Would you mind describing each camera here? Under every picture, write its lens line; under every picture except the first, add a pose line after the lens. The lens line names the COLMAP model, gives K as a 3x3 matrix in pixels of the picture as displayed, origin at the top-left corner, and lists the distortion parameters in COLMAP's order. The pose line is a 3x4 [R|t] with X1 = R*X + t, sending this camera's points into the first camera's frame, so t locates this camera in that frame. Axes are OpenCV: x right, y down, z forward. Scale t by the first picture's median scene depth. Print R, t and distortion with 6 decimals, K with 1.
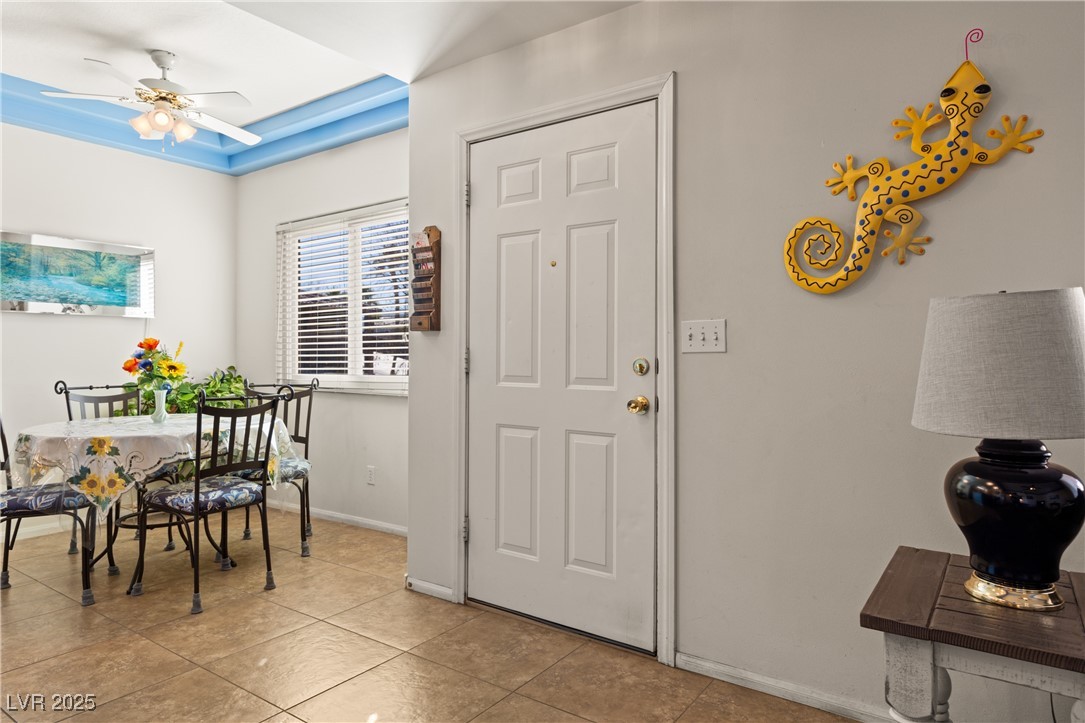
lens RADIAL K [[665.7, 0, 540.1], [0, 665.7, 352.6], [0, 0, 1]] dist [0.005418, 0.001718]
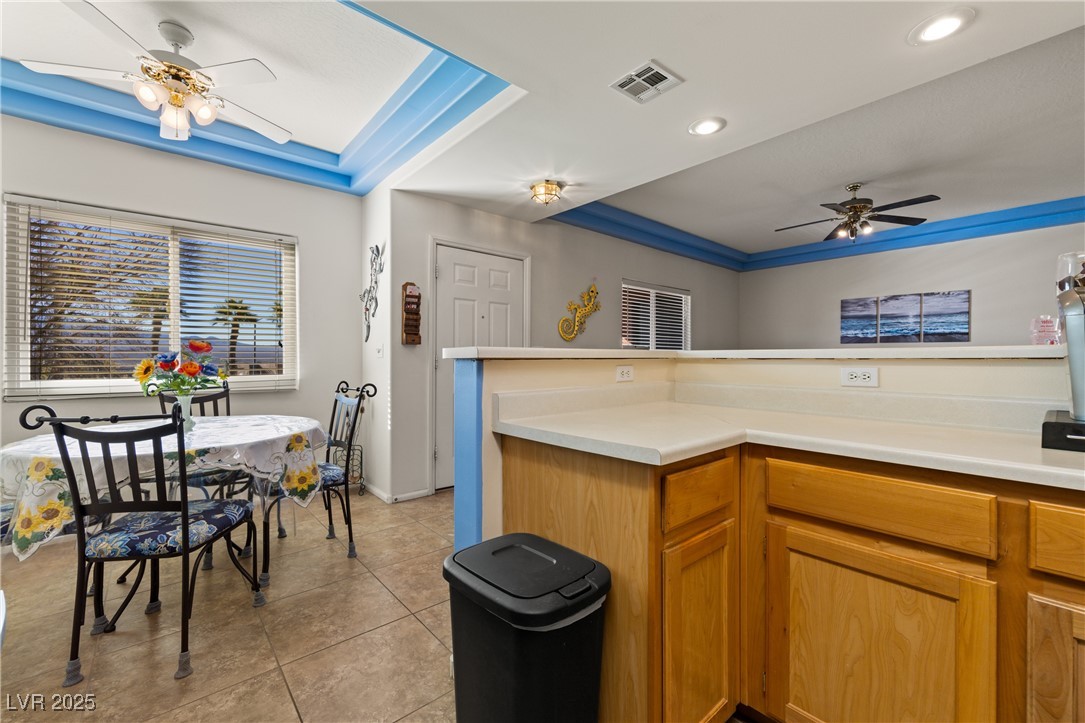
lens RADIAL K [[441.9, 0, 540.0], [0, 441.9, 363.0], [0, 0, 1]] dist [-0.000094, -0.000020]
pose [[0.233100, -0.011179, 0.972388, -1.831753], [-0.007858, 0.999880, 0.013379, -0.005446], [-0.972421, -0.010760, 0.232984, 0.645139]]
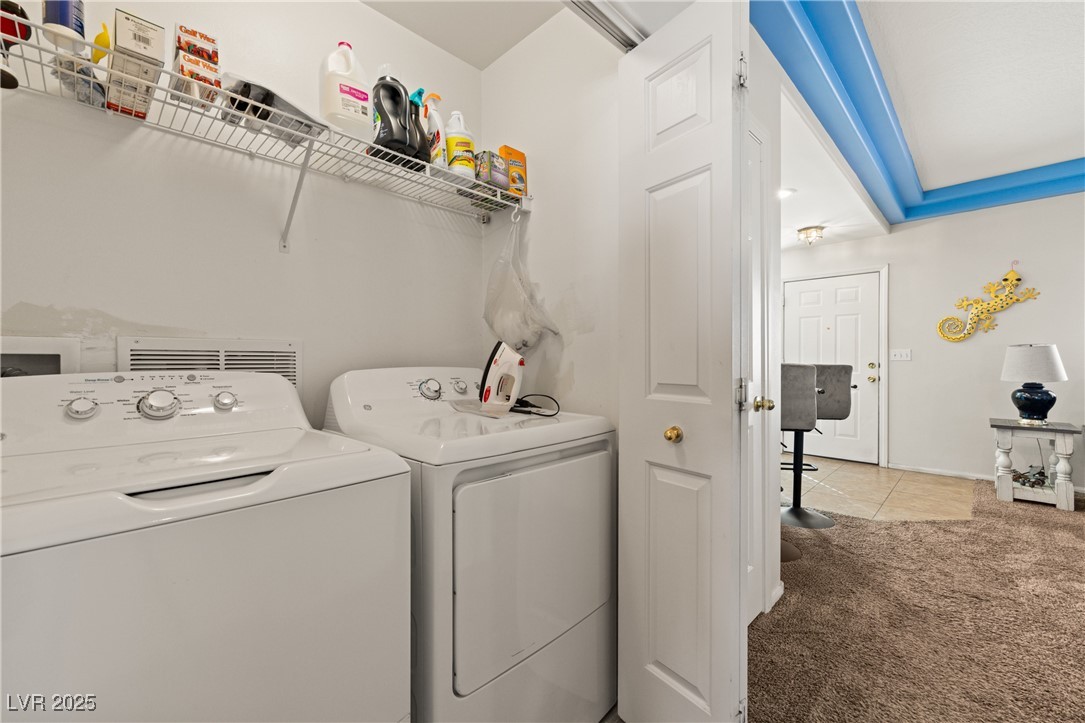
lens RADIAL K [[441.9, 0, 542.8], [0, 441.9, 364.5], [0, 0, 1]] dist [-0.000094, -0.000020]
pose [[0.985842, -0.000319, -0.167678, -1.140419], [0.002756, 0.999894, 0.014300, -0.017169], [0.167655, -0.014559, 0.985738, -1.370377]]
